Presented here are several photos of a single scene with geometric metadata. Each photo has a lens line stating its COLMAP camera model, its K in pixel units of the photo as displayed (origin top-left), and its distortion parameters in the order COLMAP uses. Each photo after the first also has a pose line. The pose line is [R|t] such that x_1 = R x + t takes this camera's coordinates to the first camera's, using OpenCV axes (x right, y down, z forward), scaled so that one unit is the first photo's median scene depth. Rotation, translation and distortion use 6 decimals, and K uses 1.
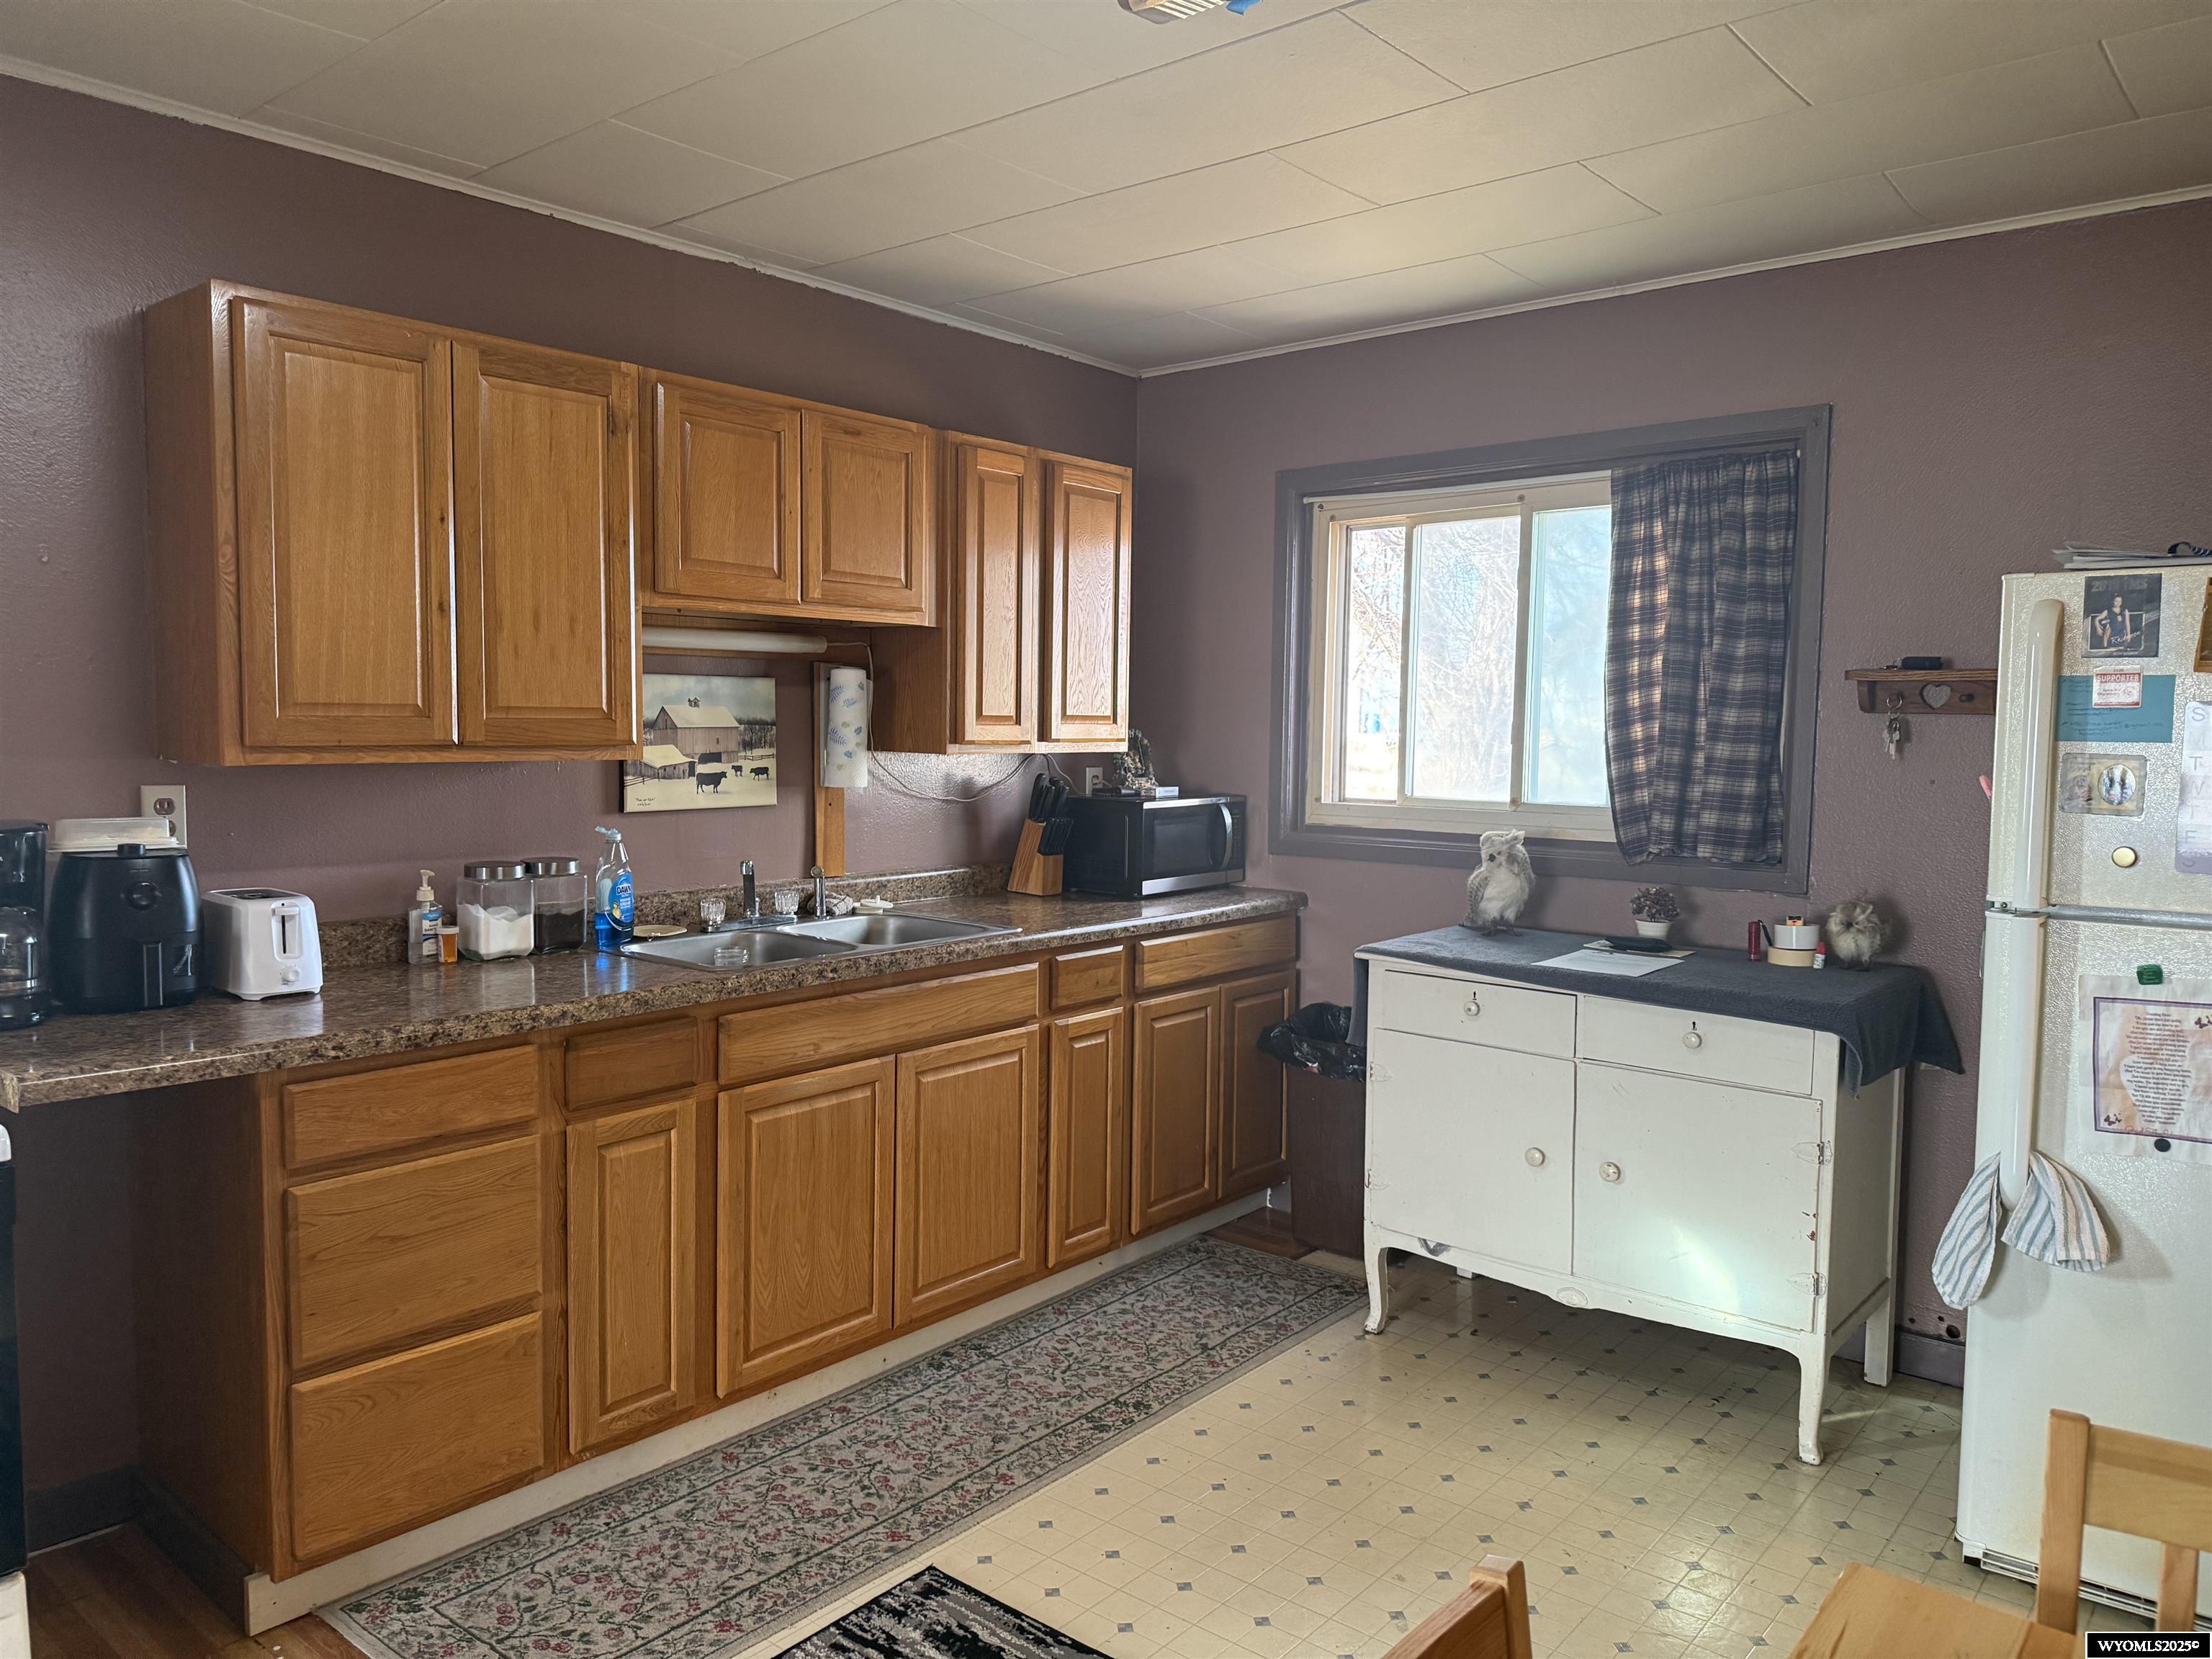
lens RADIAL K [[1540.1, 0, 1109.9], [0, 1540.1, 836.2], [0, 0, 1]] dist [0.025175, -0.043775]
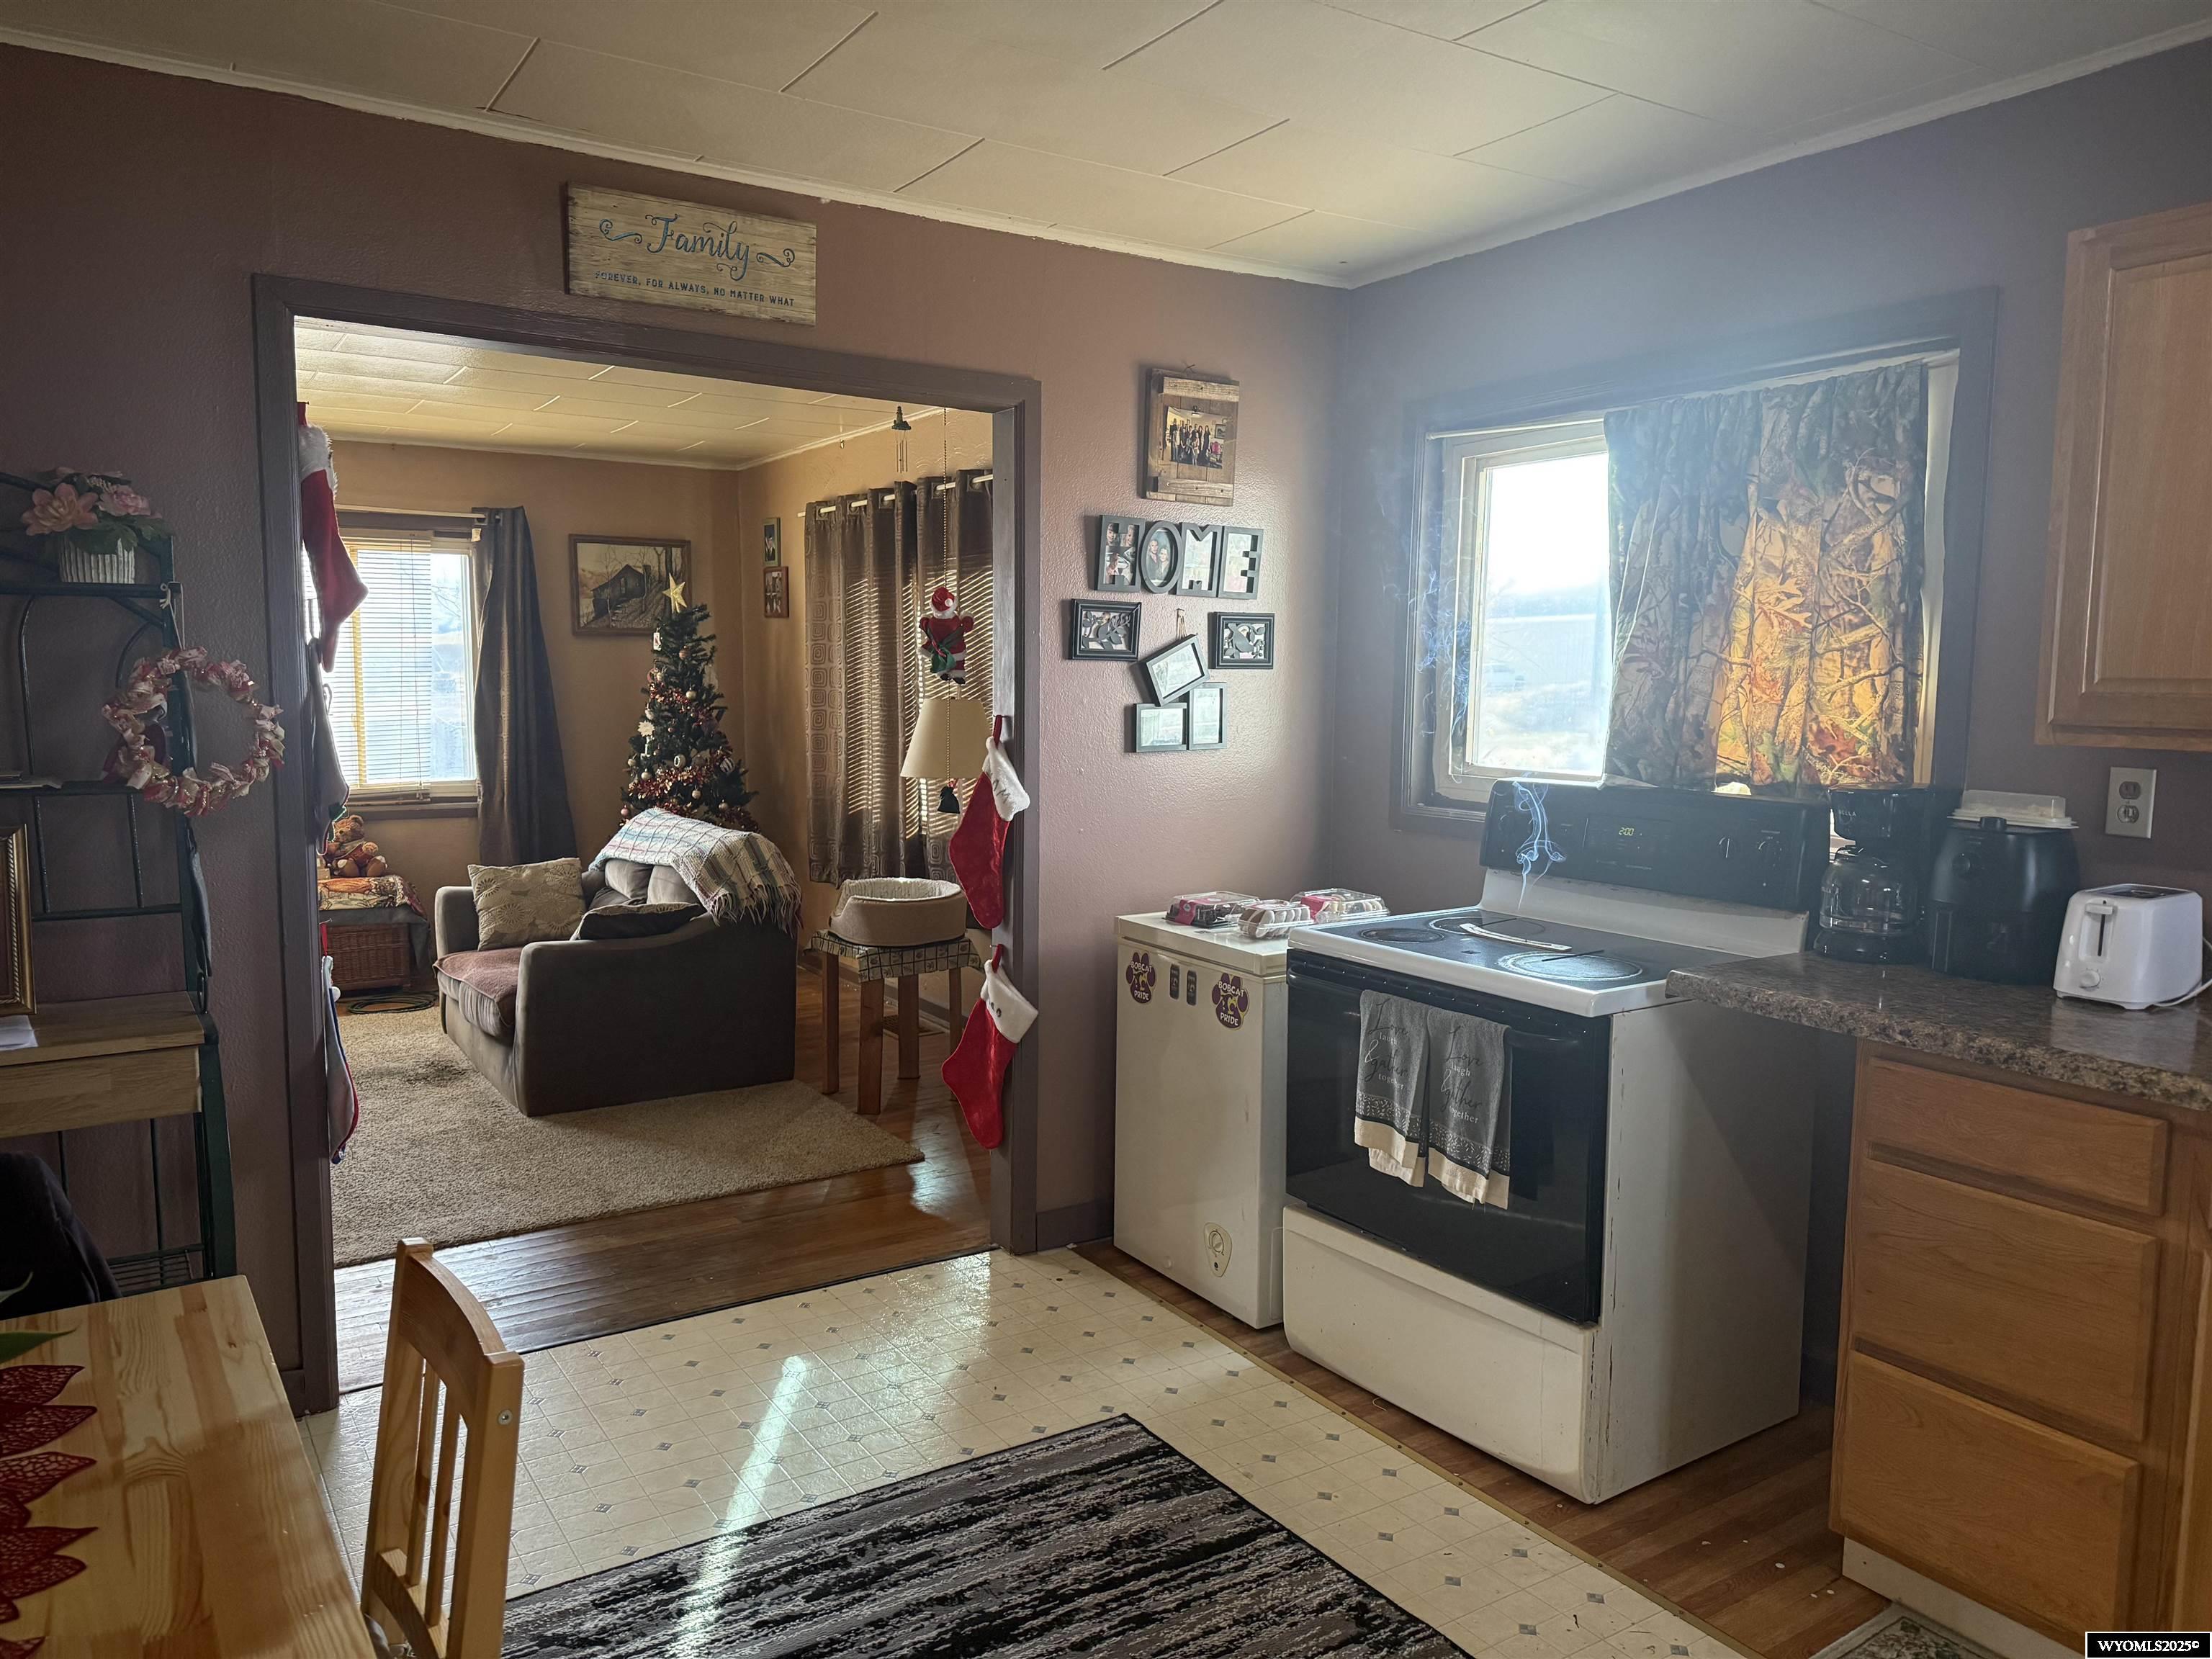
lens RADIAL K [[1567.9, 0, 1106.7], [0, 1567.9, 839.1], [0, 0, 1]] dist [0.098704, -0.123056]
pose [[-0.294203, 0.084108, -0.952035, 0.424499], [-0.090234, 0.989226, 0.115278, -0.038500], [0.951474, 0.119821, -0.283444, 0.572537]]
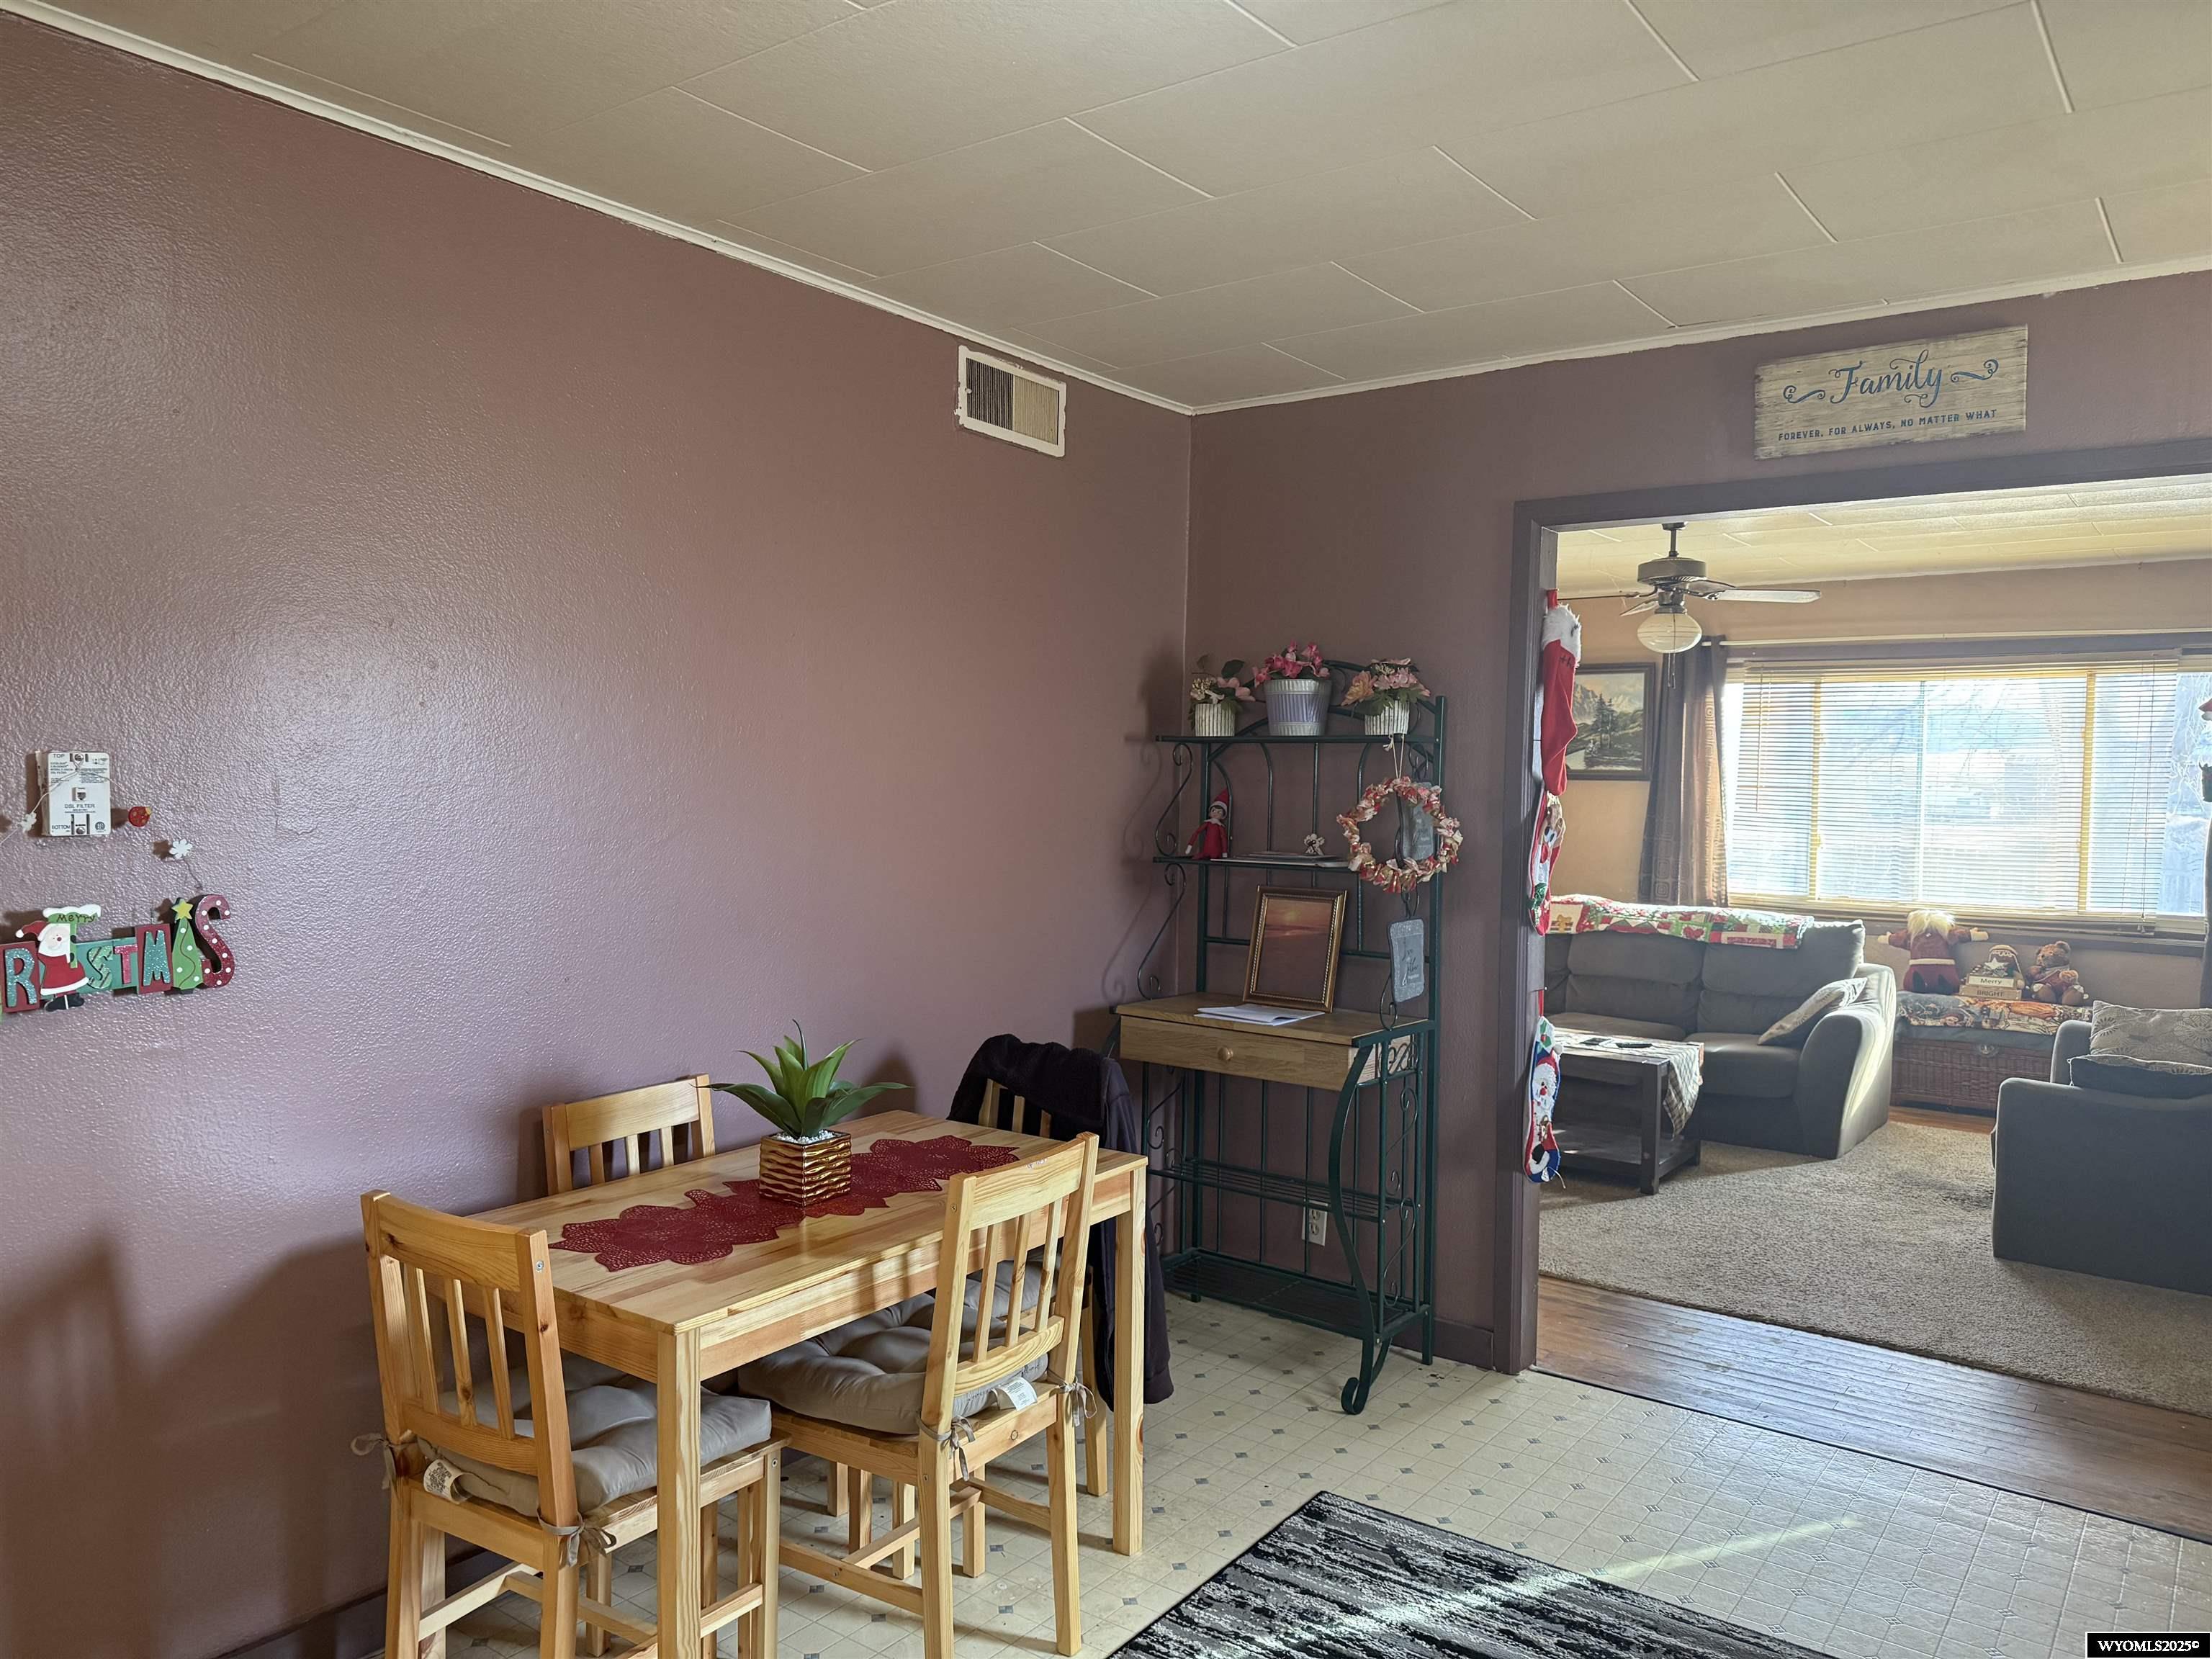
lens RADIAL K [[1579.4, 0, 1116.8], [0, 1579.4, 836.5], [0, 0, 1]] dist [0.117162, -0.167358]
pose [[-0.997141, -0.025407, -0.071161, 0.074055], [-0.034035, 0.991849, 0.122788, -0.091289], [0.067462, 0.124859, -0.989878, 1.027053]]
